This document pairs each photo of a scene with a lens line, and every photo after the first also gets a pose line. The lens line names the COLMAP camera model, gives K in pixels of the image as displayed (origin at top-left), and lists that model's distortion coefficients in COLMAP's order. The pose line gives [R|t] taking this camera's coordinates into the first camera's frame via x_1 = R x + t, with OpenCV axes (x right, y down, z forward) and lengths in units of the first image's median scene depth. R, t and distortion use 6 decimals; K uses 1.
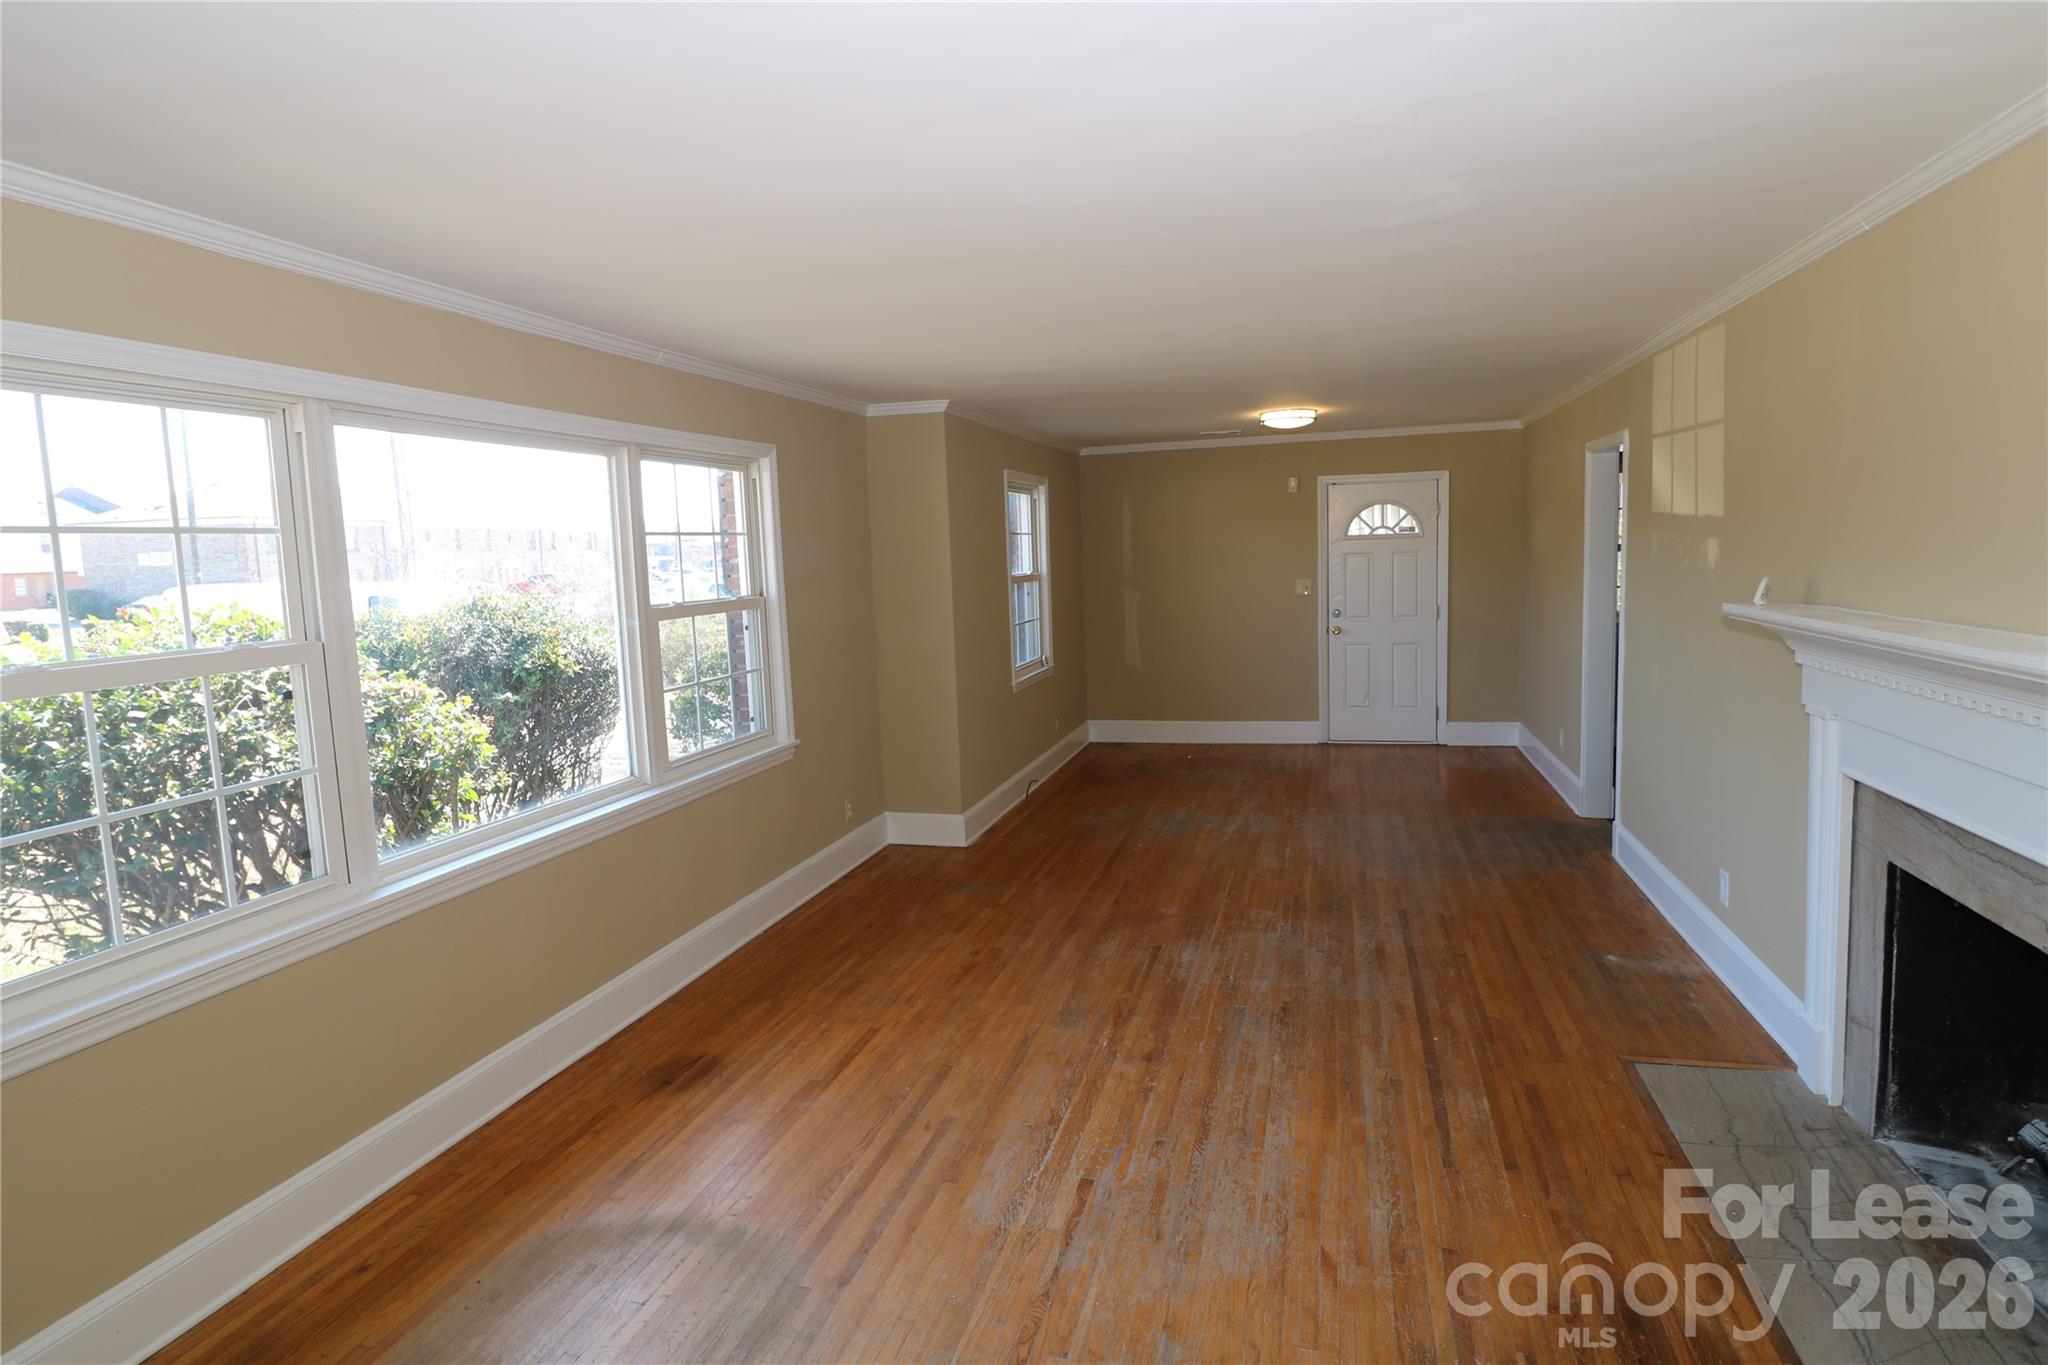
lens RADIAL K [[1117.7, 0, 1041.8], [0, 1117.7, 673.0], [0, 0, 1]] dist [-0.004520, -0.002519]
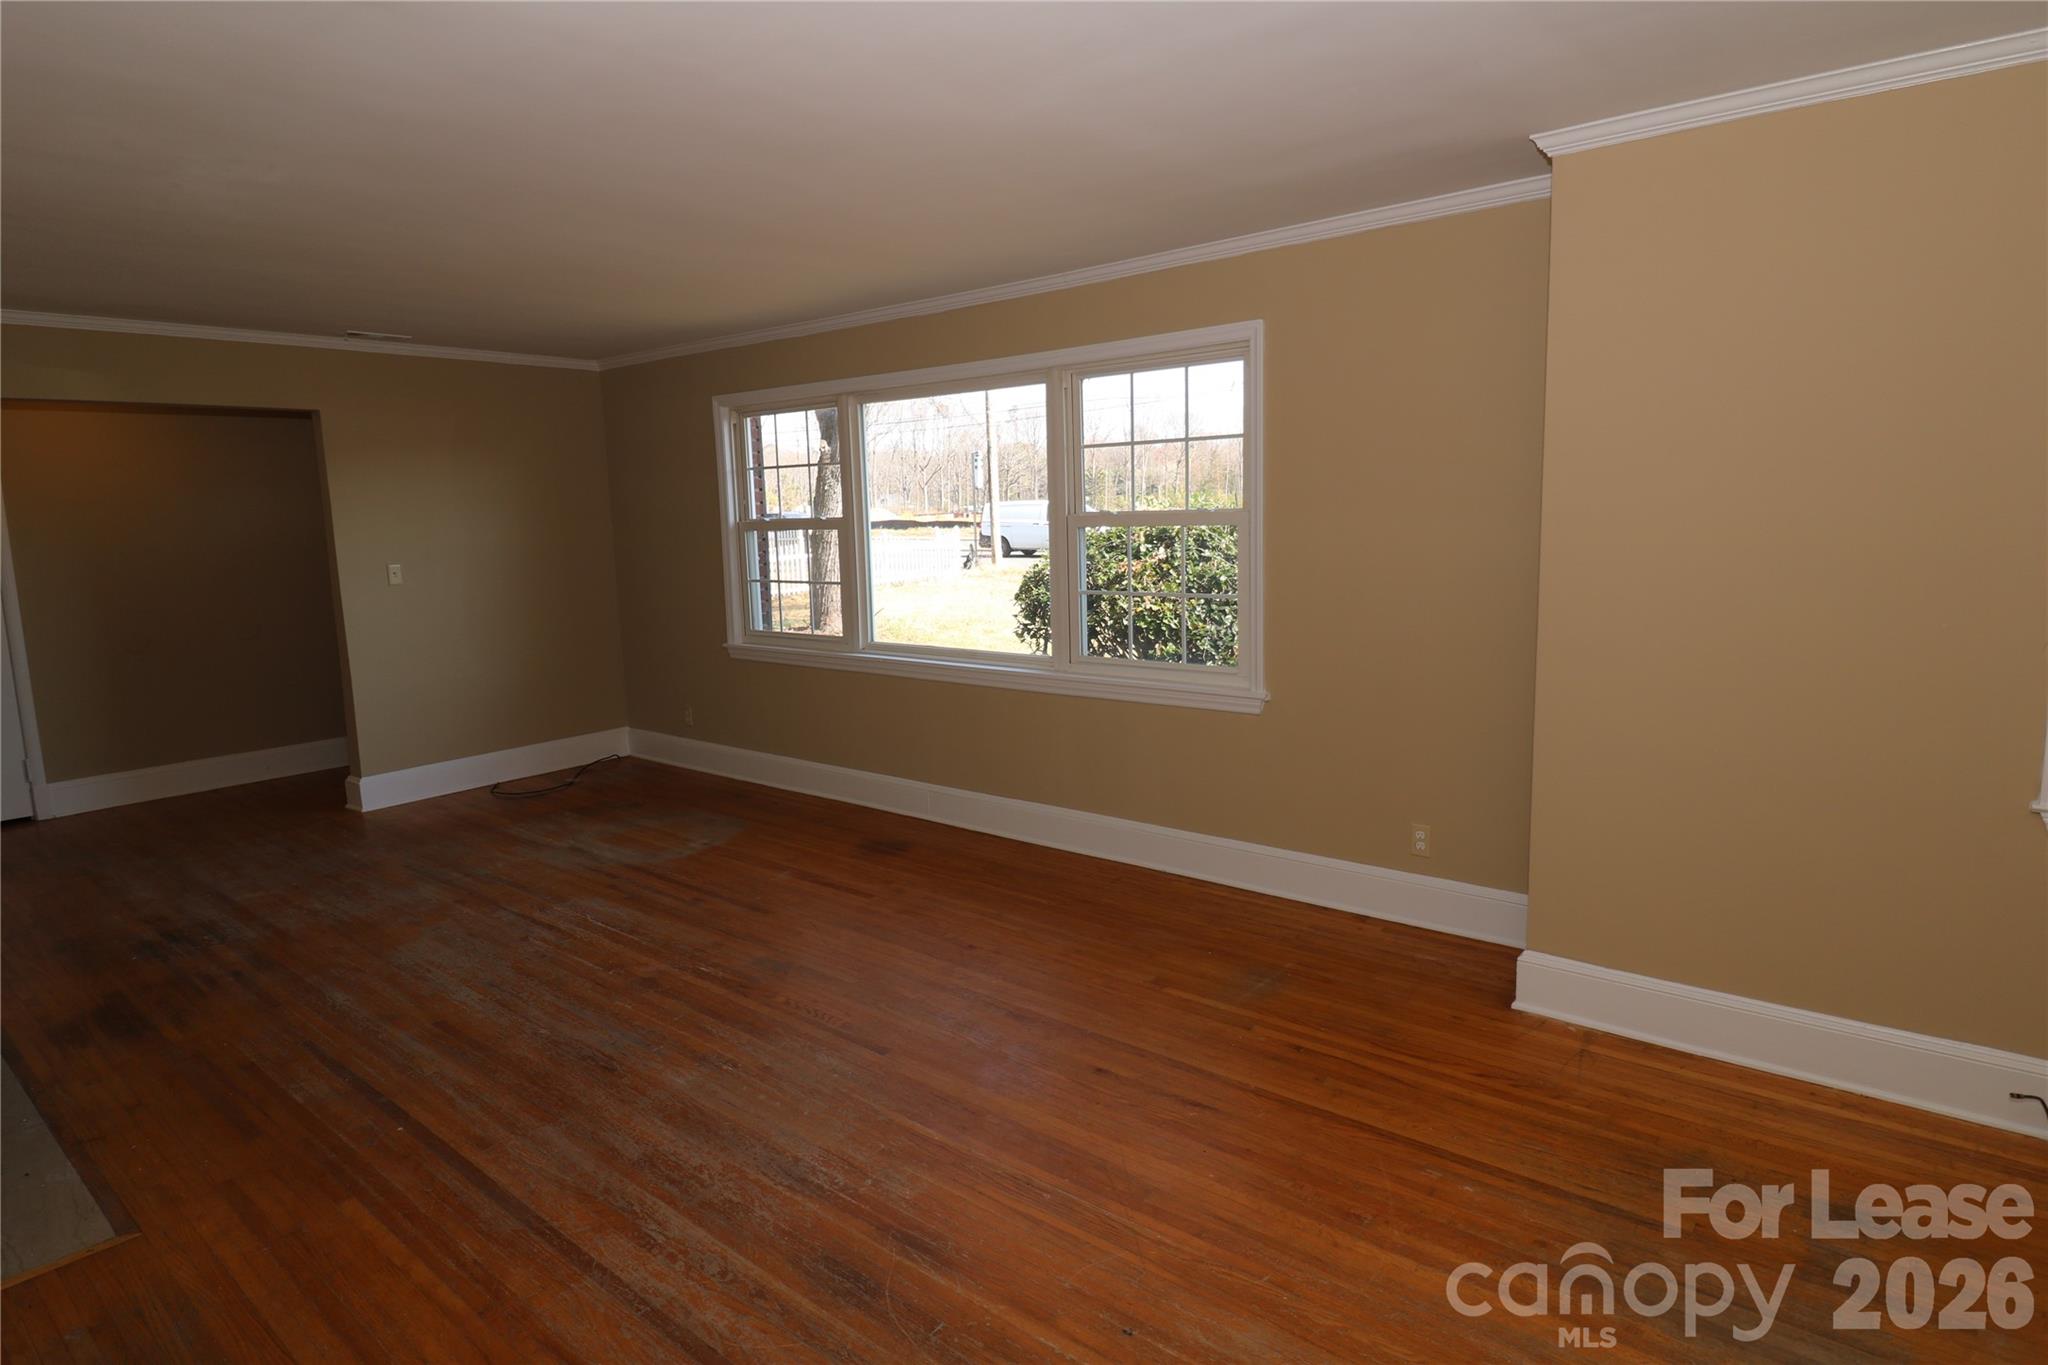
lens RADIAL K [[1117.7, 0, 1032.3], [0, 1117.7, 678.7], [0, 0, 1]] dist [-0.004520, -0.002519]
pose [[-0.417476, 0.190367, -0.888524, 0.781891], [-0.056496, 0.970480, 0.234471, -0.181699], [0.906930, 0.148084, -0.394397, 1.621097]]
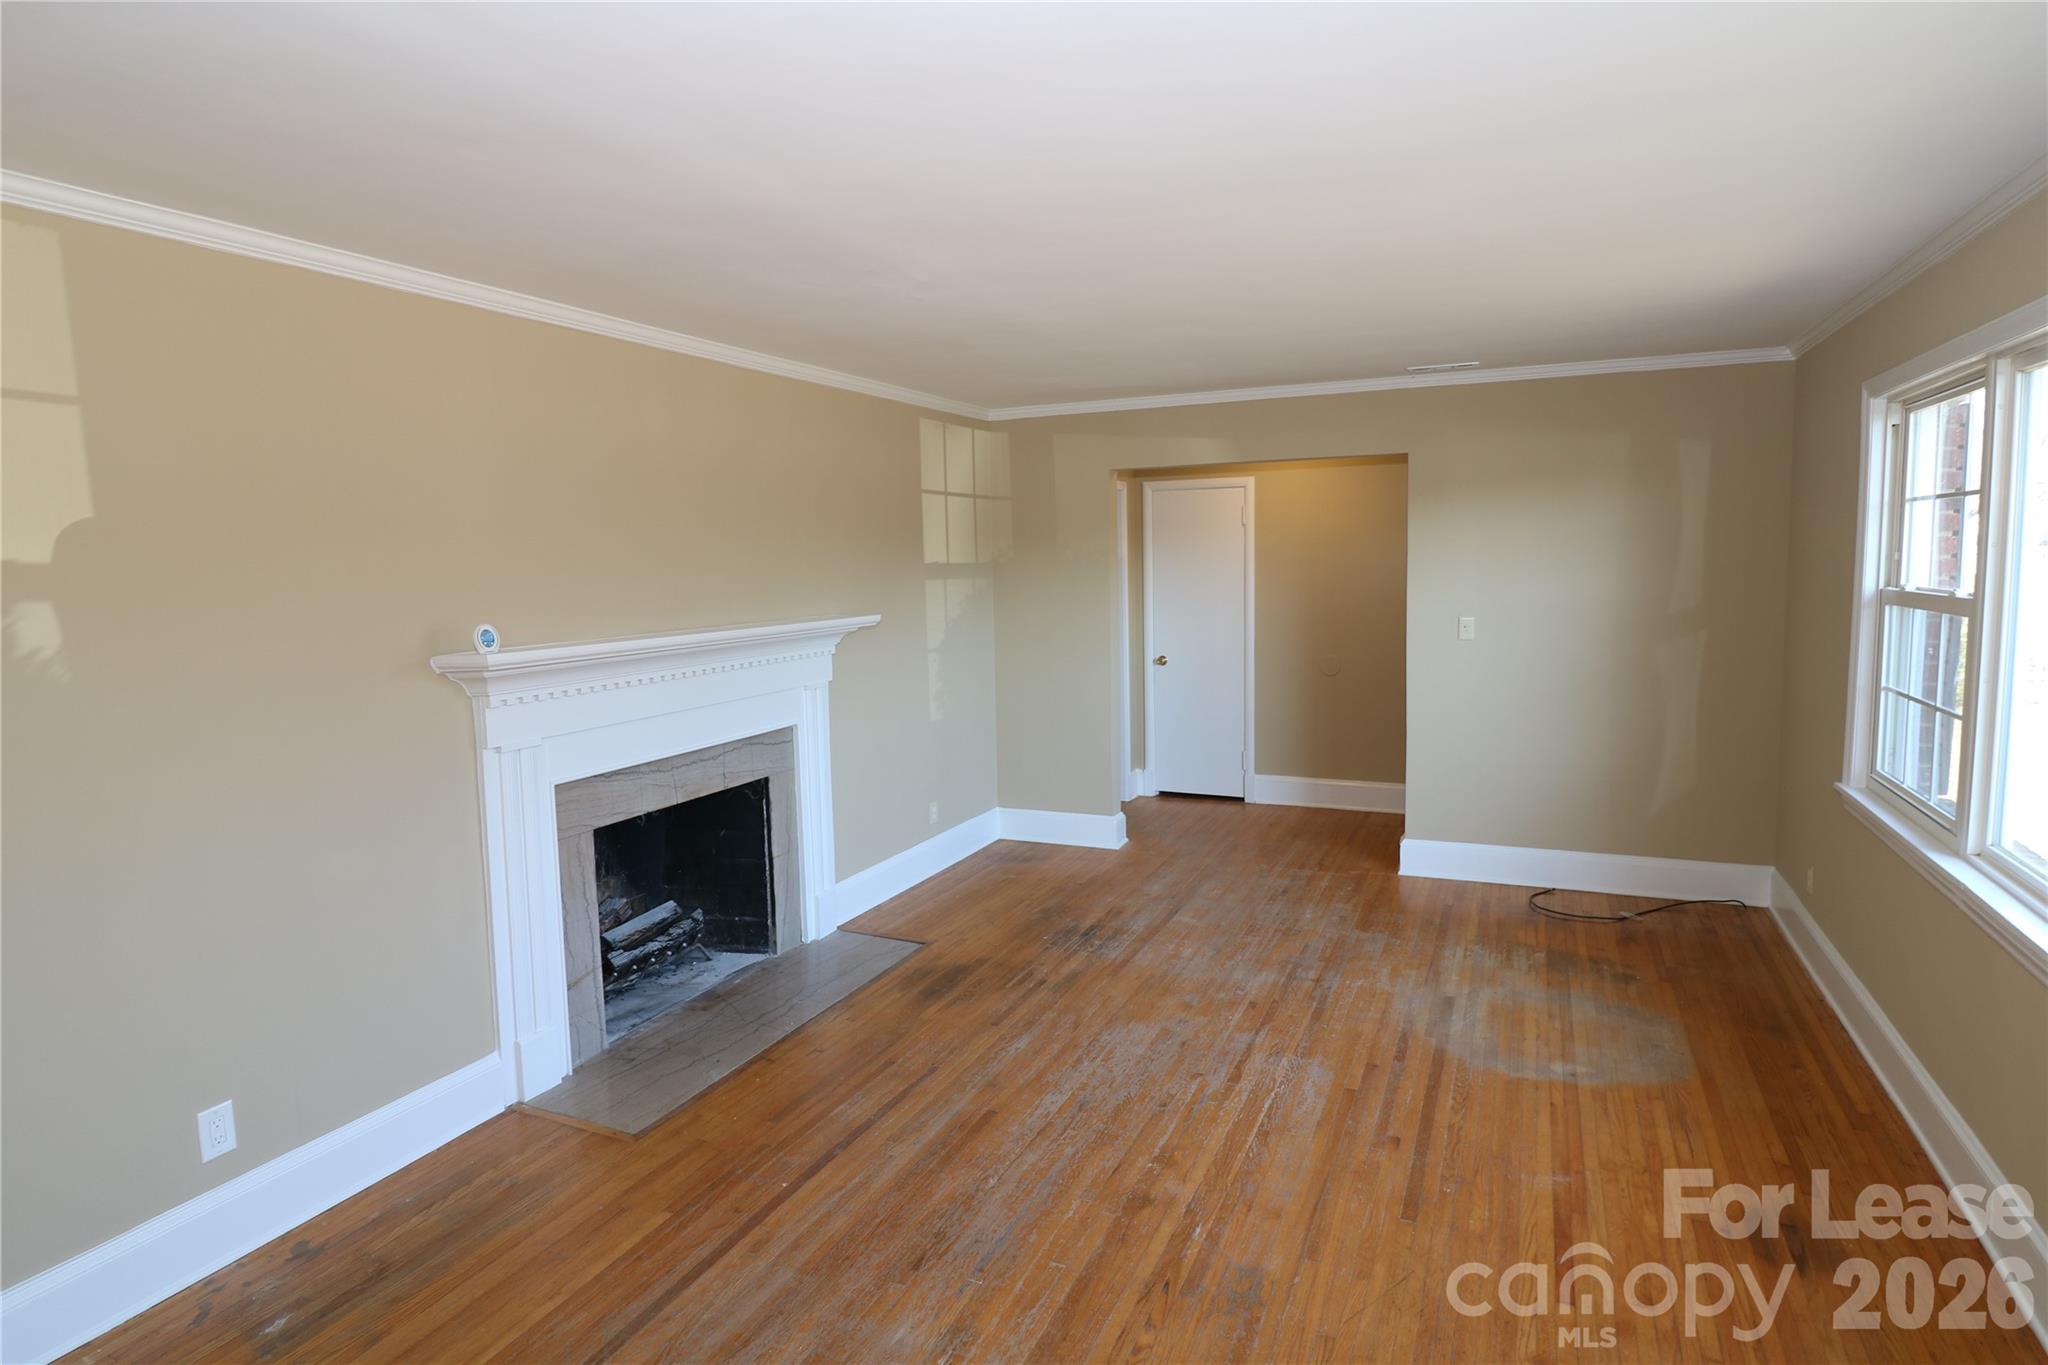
lens RADIAL K [[1117.7, 0, 1019.7], [0, 1117.7, 669.6], [0, 0, 1]] dist [-0.004520, -0.002519]
pose [[-0.982772, 0.040657, 0.180294, 0.024287], [0.077409, 0.976368, 0.201775, -0.181500], [-0.167830, 0.212255, -0.962695, 1.628257]]
